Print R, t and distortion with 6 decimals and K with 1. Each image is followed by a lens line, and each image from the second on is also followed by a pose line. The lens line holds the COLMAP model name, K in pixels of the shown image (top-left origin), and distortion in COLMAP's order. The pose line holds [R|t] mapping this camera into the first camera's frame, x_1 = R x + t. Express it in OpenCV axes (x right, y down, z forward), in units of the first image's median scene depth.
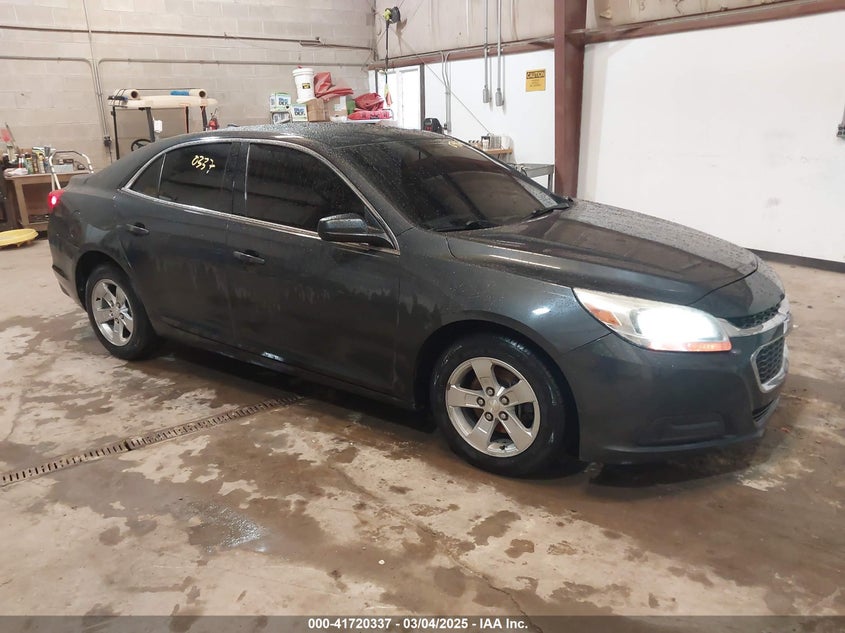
lens RADIAL K [[638.6, 0, 417.2], [0, 638.6, 316.5], [0, 0, 1]] dist [-0.005639, -0.005267]
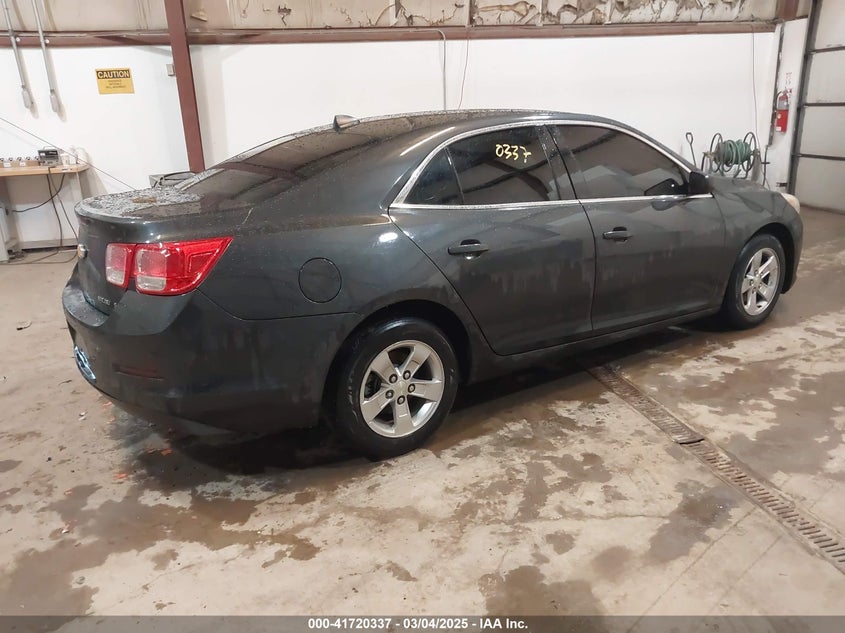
lens RADIAL K [[638.6, 0, 417.2], [0, 638.6, 315.3], [0, 0, 1]] dist [-0.005639, -0.005267]
pose [[0.401197, -0.272026, 0.874667, -1.213857], [0.297091, 0.941909, 0.156667, -0.209780], [-0.866474, 0.197001, 0.458708, 0.774340]]
